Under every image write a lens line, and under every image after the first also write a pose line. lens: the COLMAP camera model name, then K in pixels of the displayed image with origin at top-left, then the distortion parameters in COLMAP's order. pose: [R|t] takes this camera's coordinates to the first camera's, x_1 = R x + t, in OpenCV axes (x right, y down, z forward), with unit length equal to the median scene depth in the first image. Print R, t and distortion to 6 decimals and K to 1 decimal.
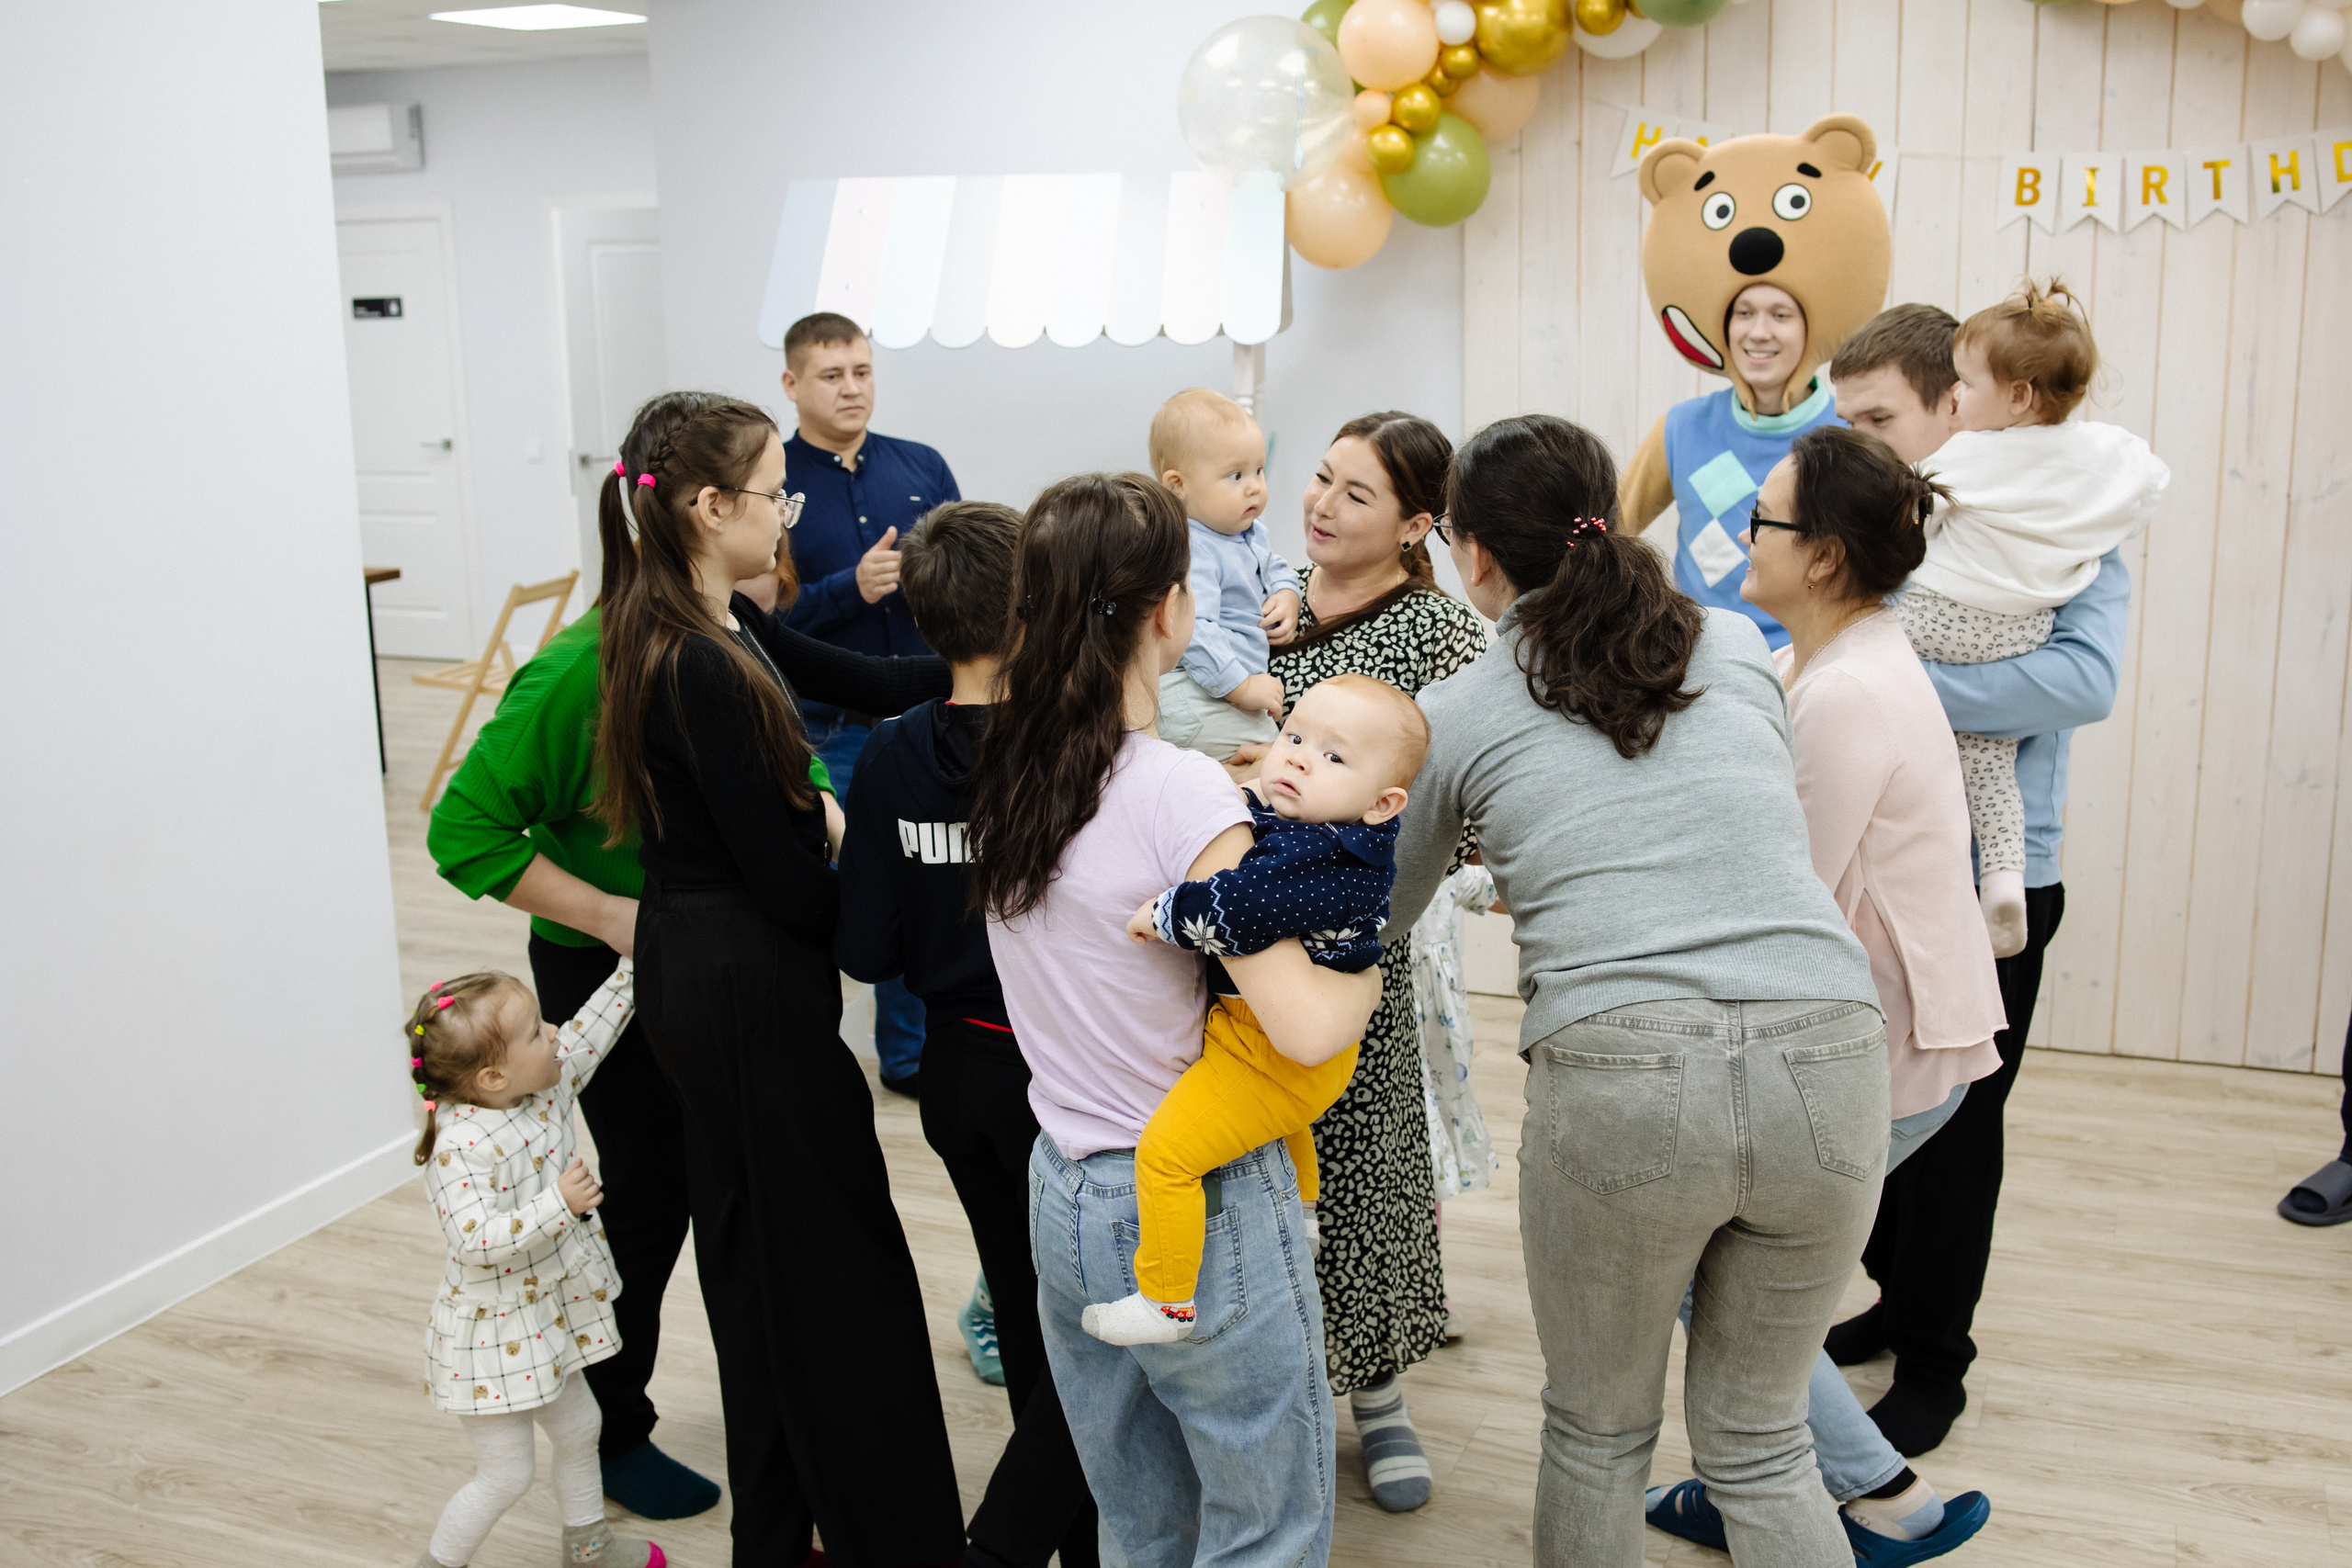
lens RADIAL K [[2387.4, 0, 1173.6], [0, 2387.4, 792.6], [0, 0, 1]] dist [-0.082682, 0.057171]
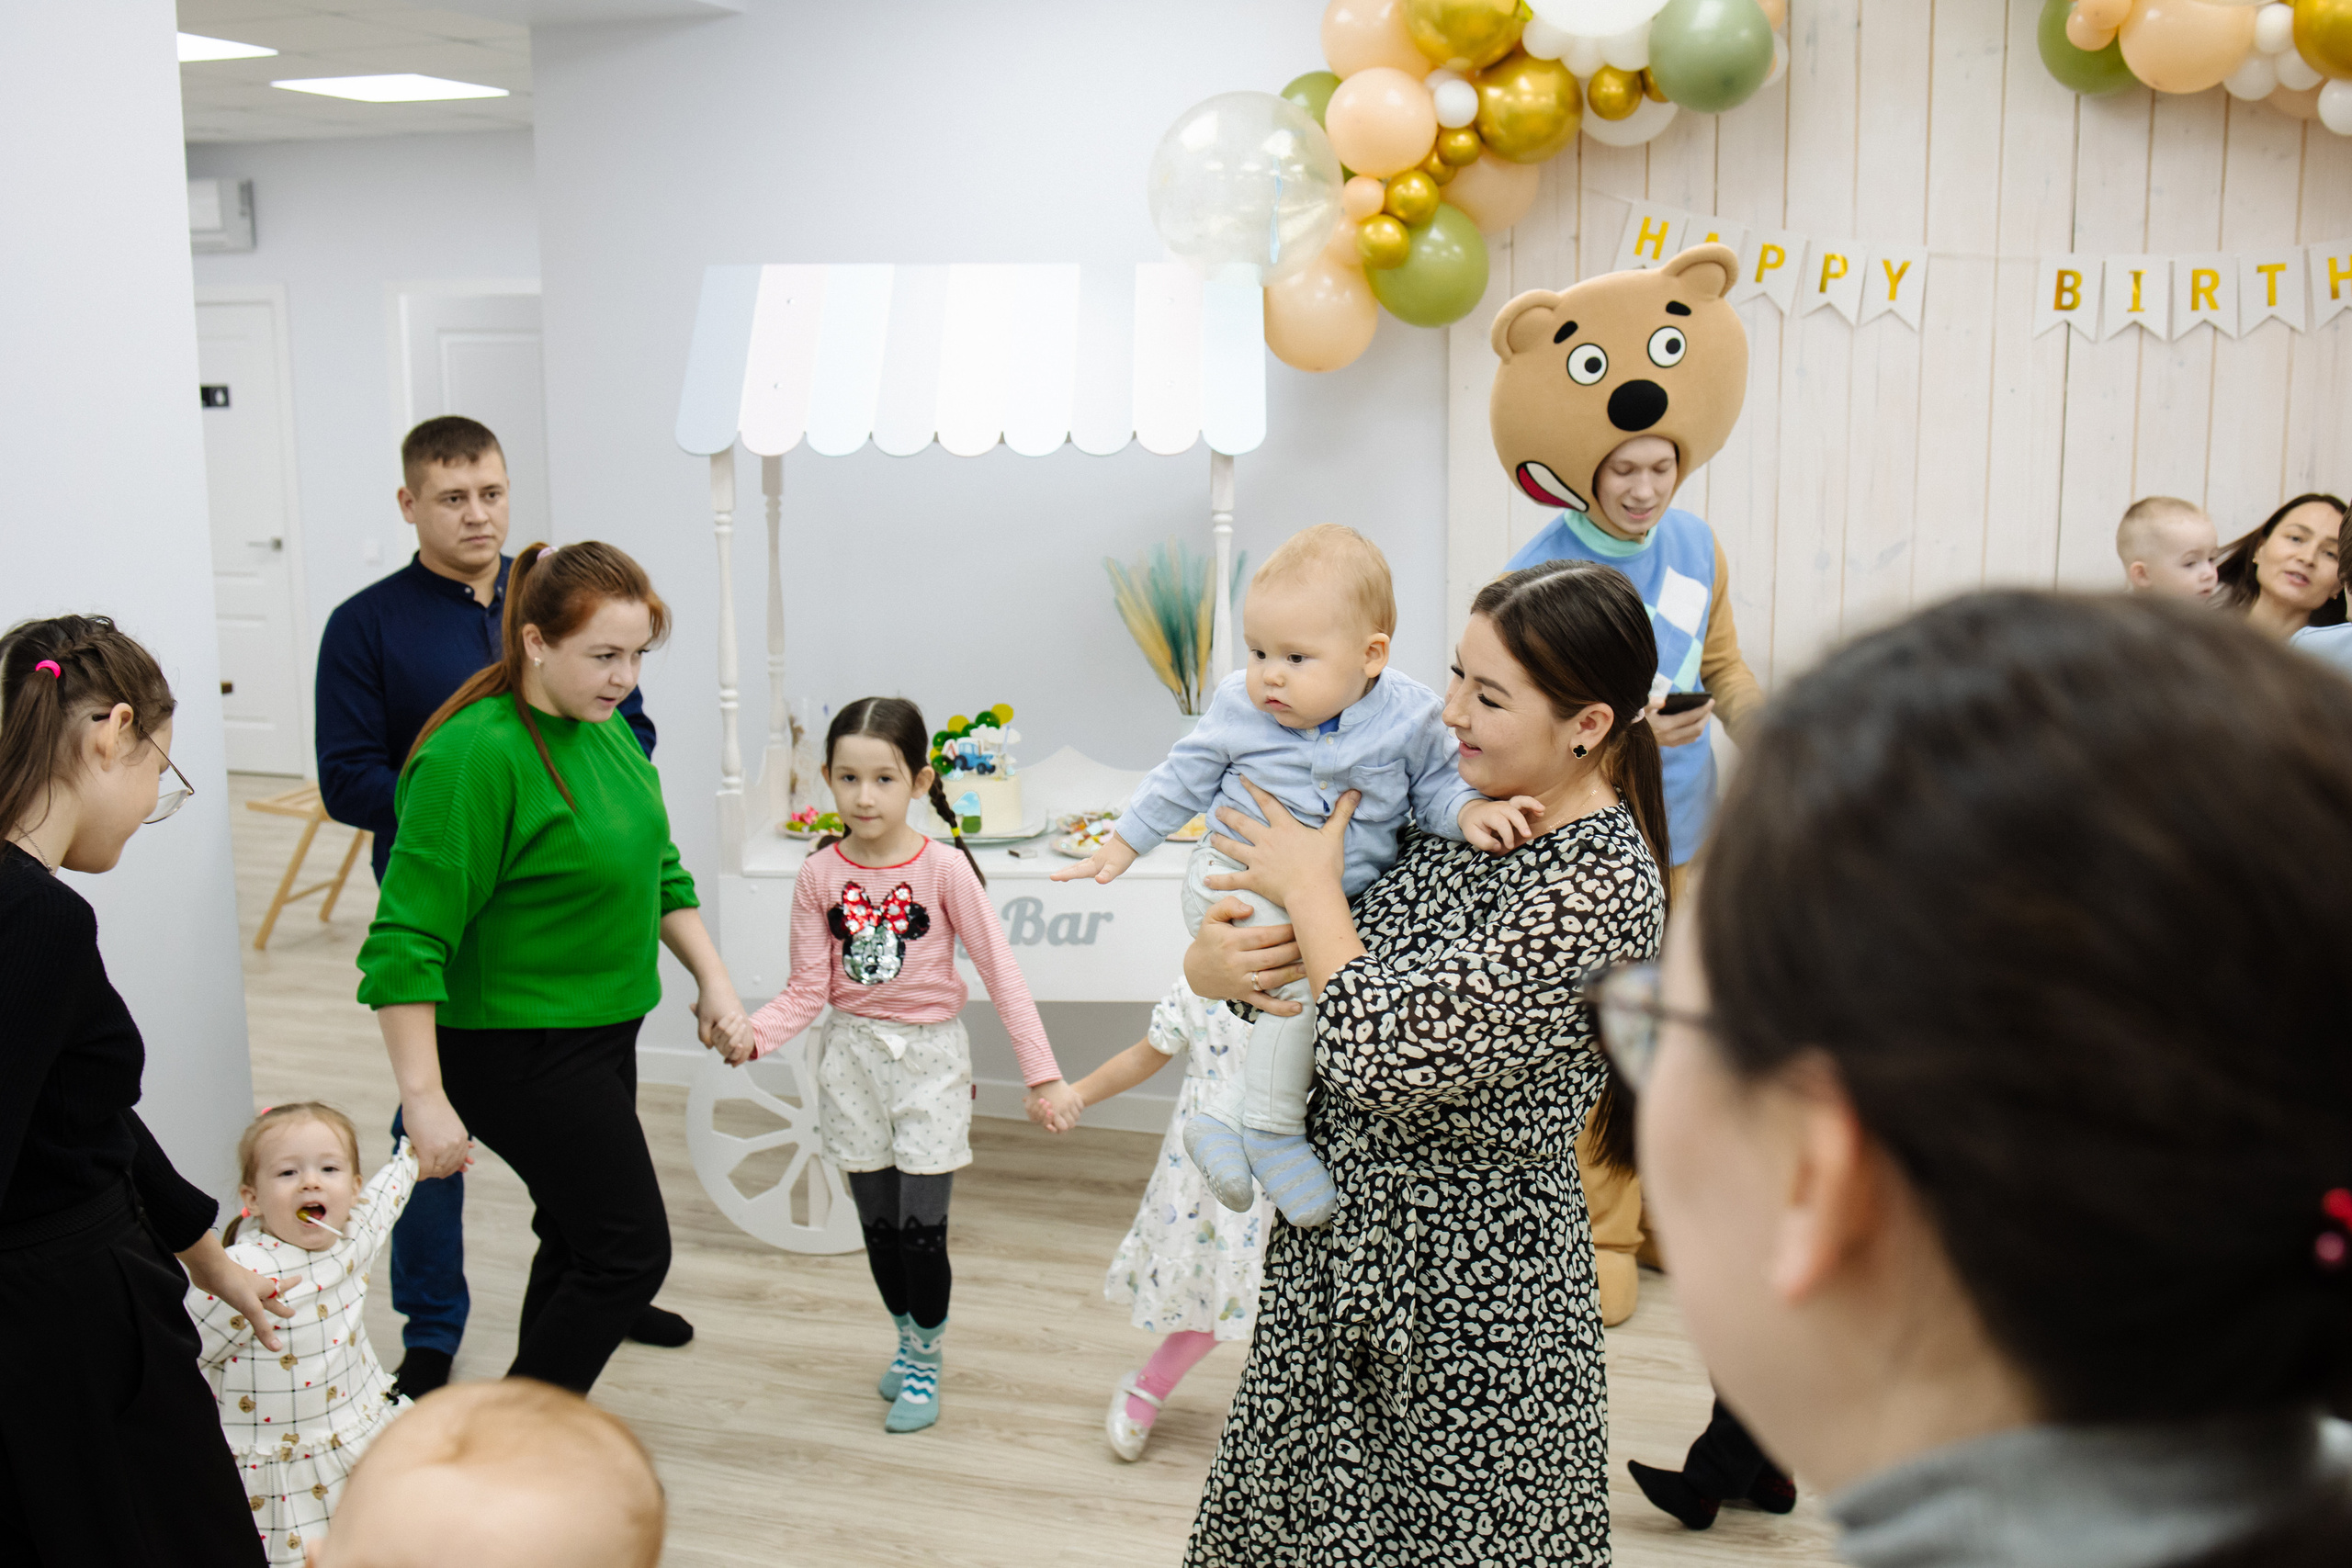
lens RADIAL K [[2382.3, 0, 1176.0], [0, 2382.3, 772.4], [0, 0, 1]] dist [-0.065018, 0.041107]
pose [[0.996917, -0.002261, 0.078431, -0.059639], [0.005874, 0.998930, -0.045871, -0.027500], [-0.078244, 0.046190, 0.995864, 0.112851]]
